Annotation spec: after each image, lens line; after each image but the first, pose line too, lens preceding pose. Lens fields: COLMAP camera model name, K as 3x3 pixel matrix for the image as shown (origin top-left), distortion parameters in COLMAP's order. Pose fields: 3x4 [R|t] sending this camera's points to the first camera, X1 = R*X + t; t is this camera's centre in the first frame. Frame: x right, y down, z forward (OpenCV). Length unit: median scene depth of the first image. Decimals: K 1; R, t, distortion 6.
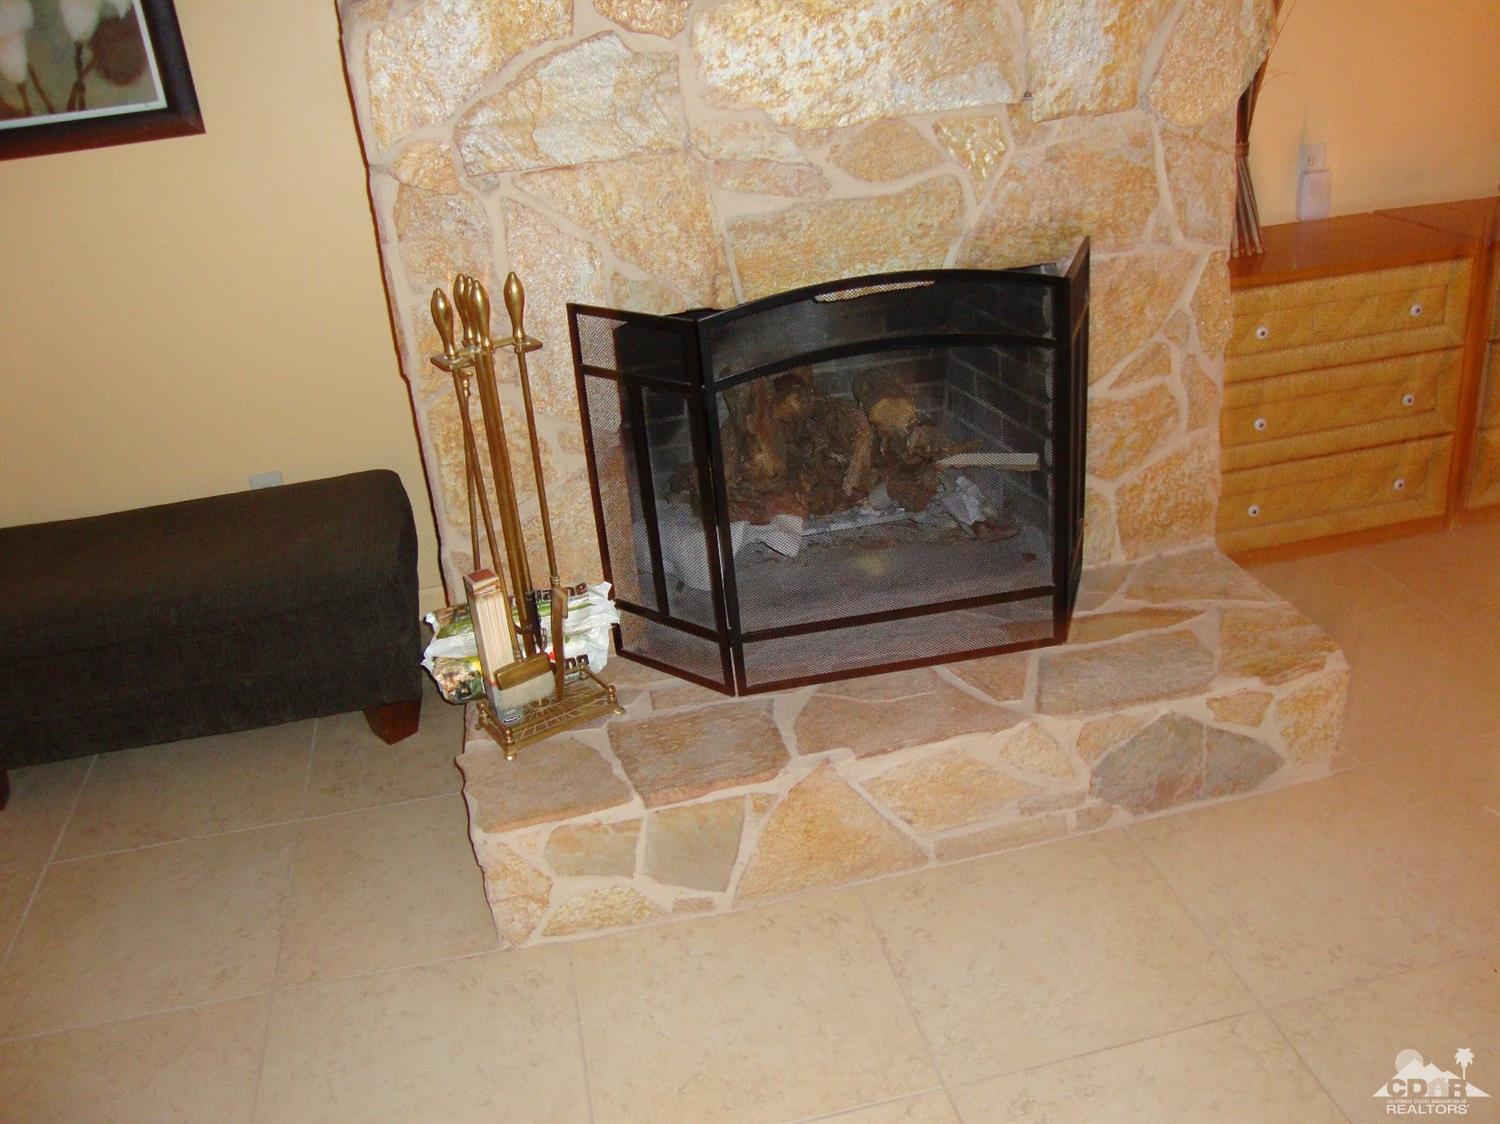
lens RADIAL K [[1360.1, 0, 758.0], [0, 1360.1, 558.4], [0, 0, 1]] dist [-0.208819, 0.222085]
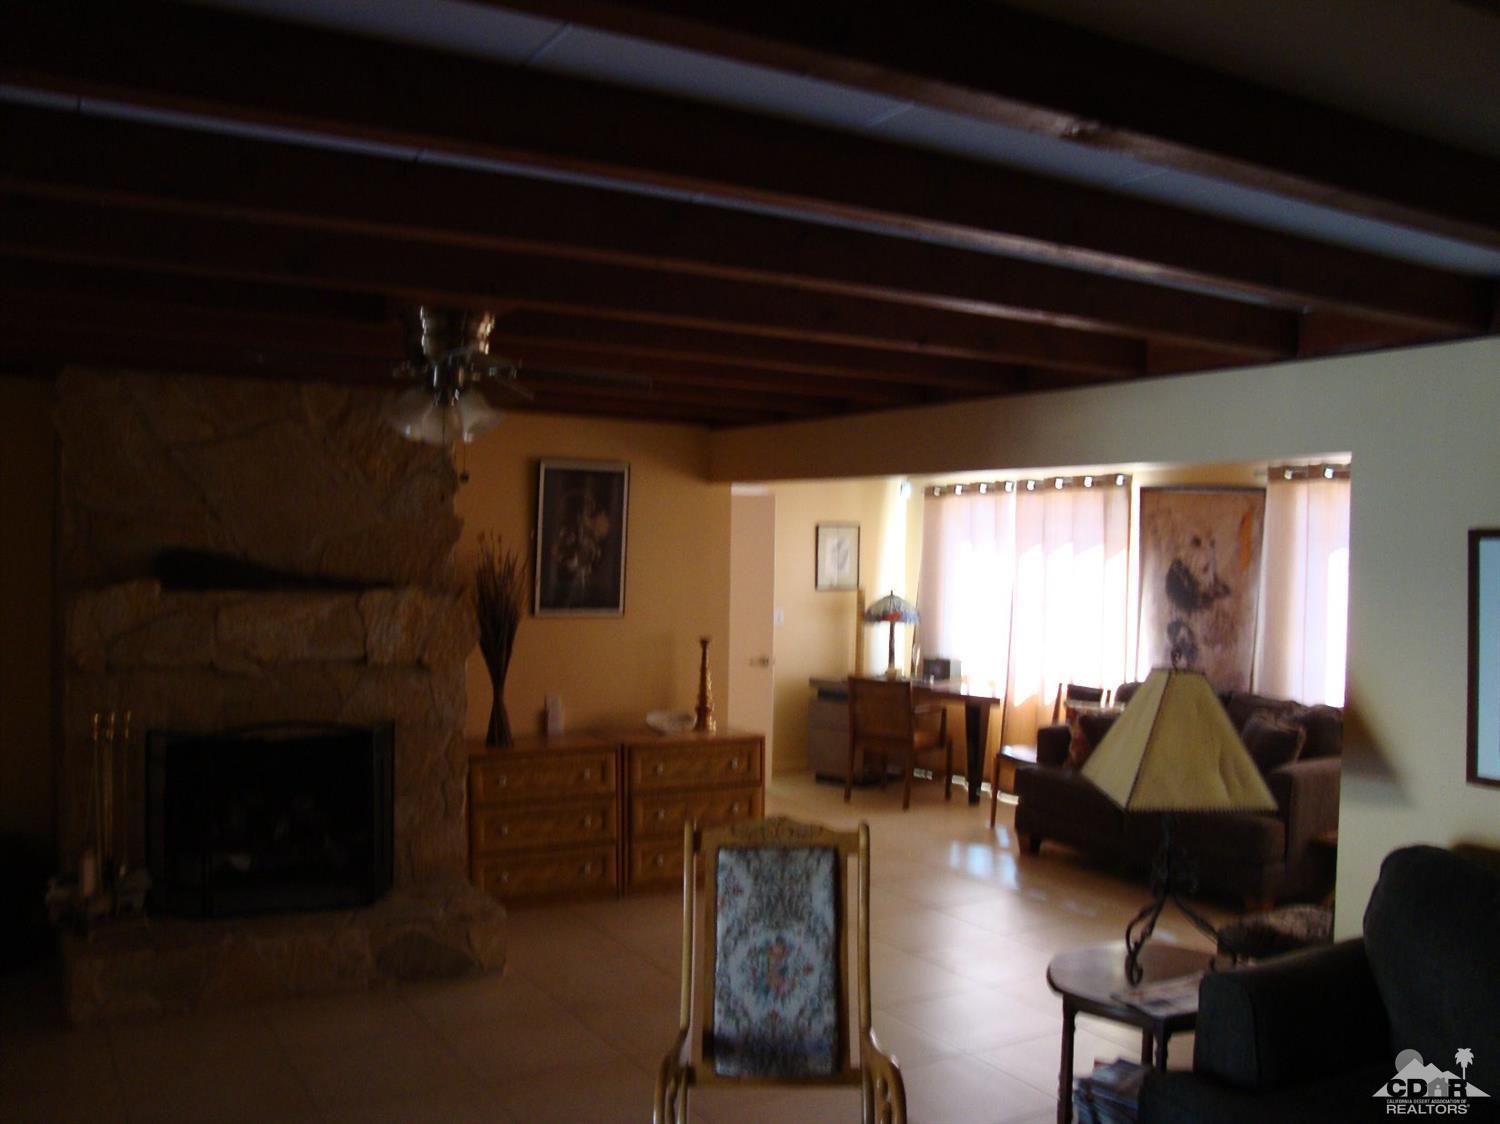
lens RADIAL K [[1360.1, 0, 758.0], [0, 1360.1, 558.4], [0, 0, 1]] dist [-0.208819, 0.222085]
pose [[0.932642, 0.109533, 0.343774, 0.027031], [0.045450, 0.909549, -0.413105, 0.454484], [-0.357928, 0.400903, 0.843306, -1.172057]]
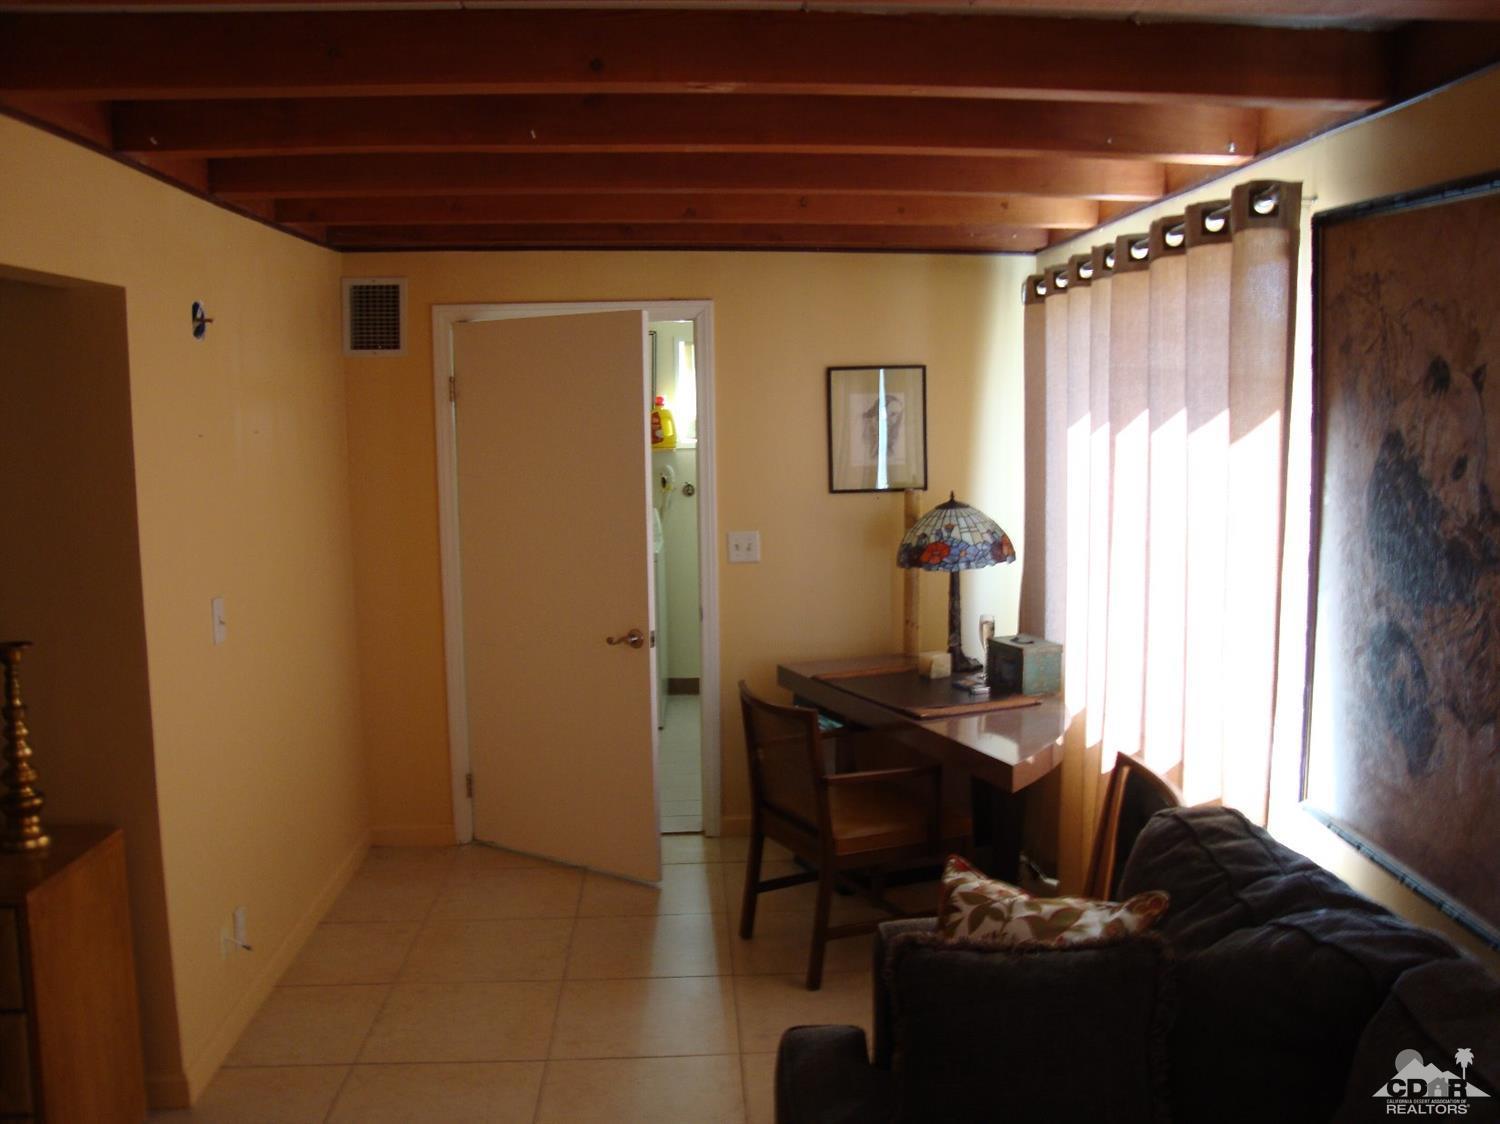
lens RADIAL K [[1360.1, 0, 758.0], [0, 1360.1, 558.4], [0, 0, 1]] dist [-0.208819, 0.222085]
pose [[0.988477, 0.102592, -0.111304, 1.719324], [-0.131960, 0.944271, -0.301560, -0.375722], [0.074164, 0.312772, 0.946928, 0.237846]]
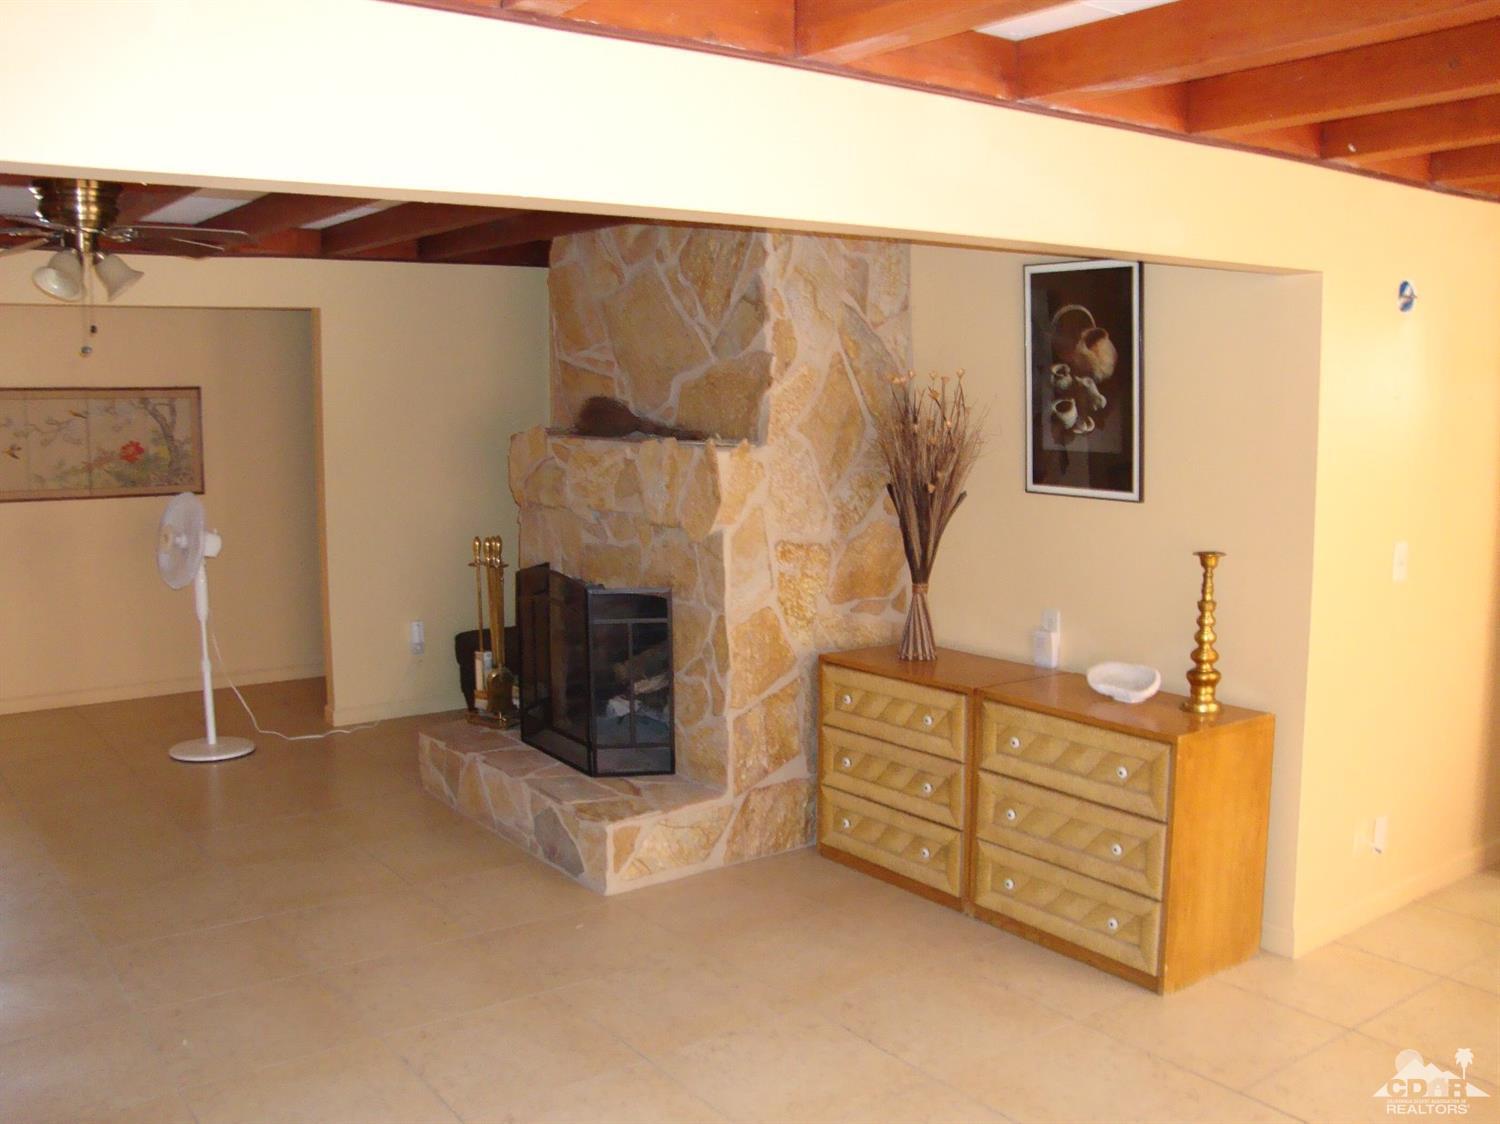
lens RADIAL K [[1360.1, 0, 758.0], [0, 1360.1, 558.4], [0, 0, 1]] dist [-0.208819, 0.222085]
pose [[0.404744, 0.194724, -0.893457, 2.088216], [-0.413922, 0.910247, 0.010873, -0.360731], [0.815384, 0.365421, 0.449018, 0.202535]]
